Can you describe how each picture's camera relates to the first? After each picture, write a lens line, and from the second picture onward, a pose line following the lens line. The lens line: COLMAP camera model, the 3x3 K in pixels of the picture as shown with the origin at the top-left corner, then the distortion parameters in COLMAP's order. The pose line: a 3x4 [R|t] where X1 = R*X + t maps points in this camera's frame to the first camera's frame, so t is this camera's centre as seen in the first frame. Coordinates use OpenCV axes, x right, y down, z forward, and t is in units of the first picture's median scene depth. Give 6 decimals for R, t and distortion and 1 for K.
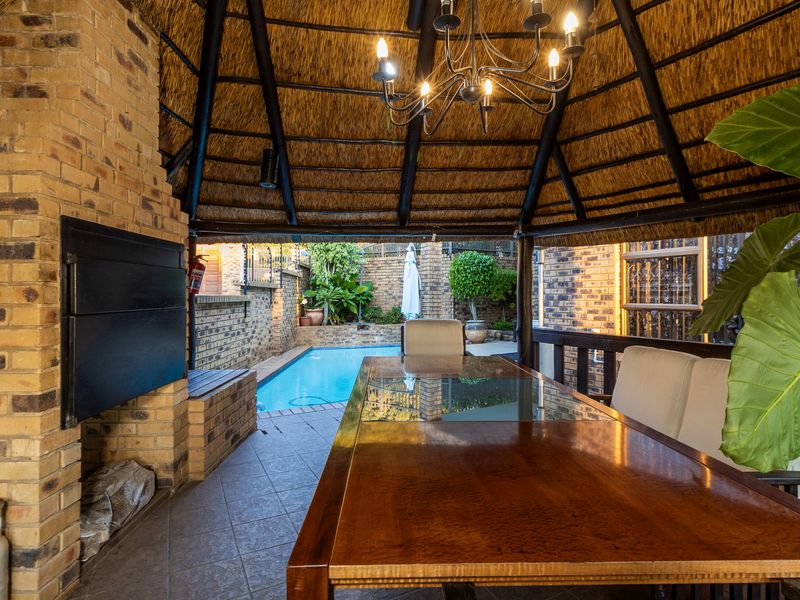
lens RADIAL K [[417.4, 0, 400.5], [0, 417.4, 293.7], [0, 0, 1]] dist [0.001919, -0.000352]
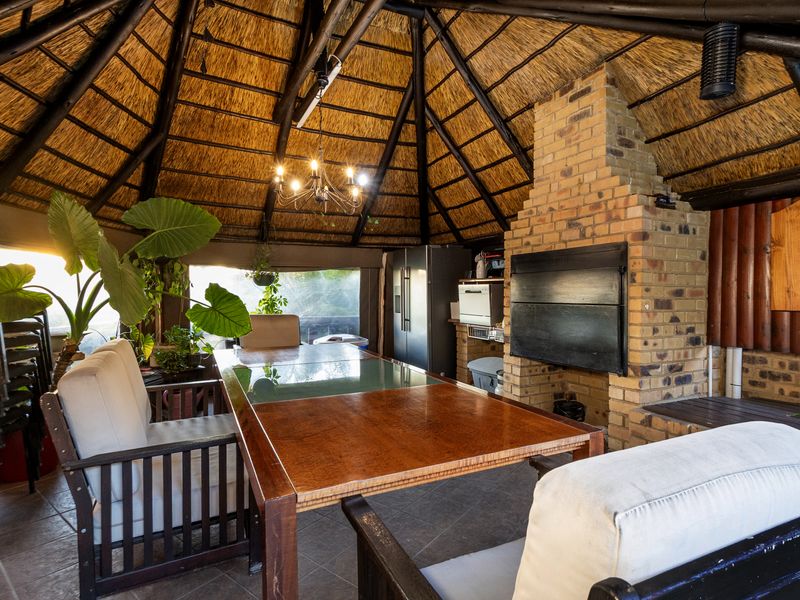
lens RADIAL K [[417.4, 0, 400.5], [0, 417.4, 293.7], [0, 0, 1]] dist [0.001919, -0.000352]
pose [[-0.906173, -0.008407, -0.422825, 0.092646], [-0.006354, 0.999960, -0.006265, 0.003783], [0.422860, -0.002991, -0.906190, 0.409631]]
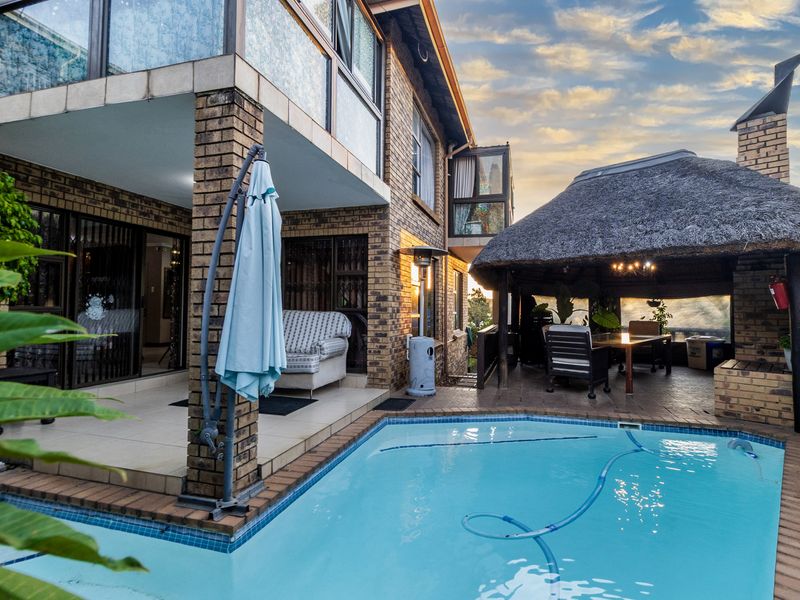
lens RADIAL K [[417.4, 0, 400.5], [0, 417.4, 293.7], [0, 0, 1]] dist [0.001919, -0.000352]
pose [[-0.708587, 0.022136, 0.705276, -0.216747], [-0.008682, 0.999159, -0.040082, 0.005299], [-0.705570, -0.034525, -0.707799, 0.950359]]
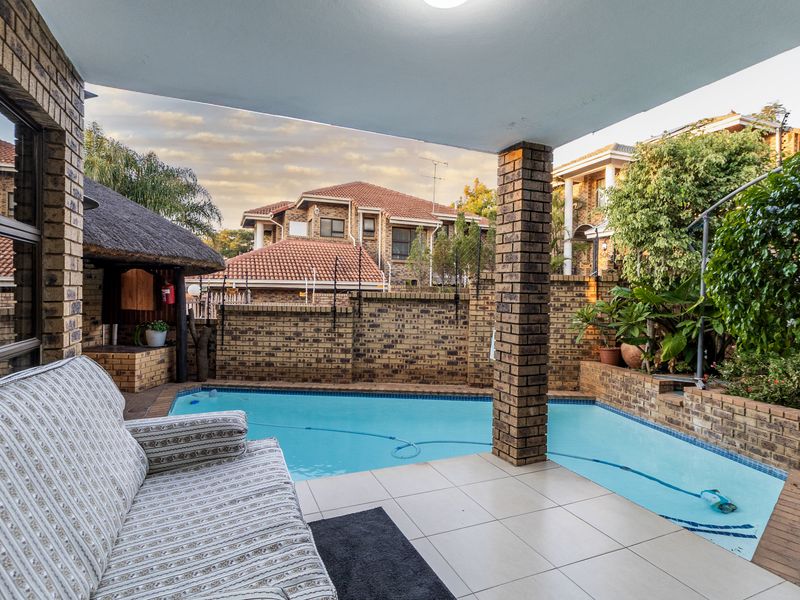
lens RADIAL K [[417.4, 0, 400.5], [0, 417.4, 293.7], [0, 0, 1]] dist [0.001919, -0.000352]
pose [[-0.086178, 0.002453, -0.996277, 0.402849], [-0.012596, 0.999914, 0.003552, -0.021103], [0.996200, 0.012855, -0.086139, 0.762642]]
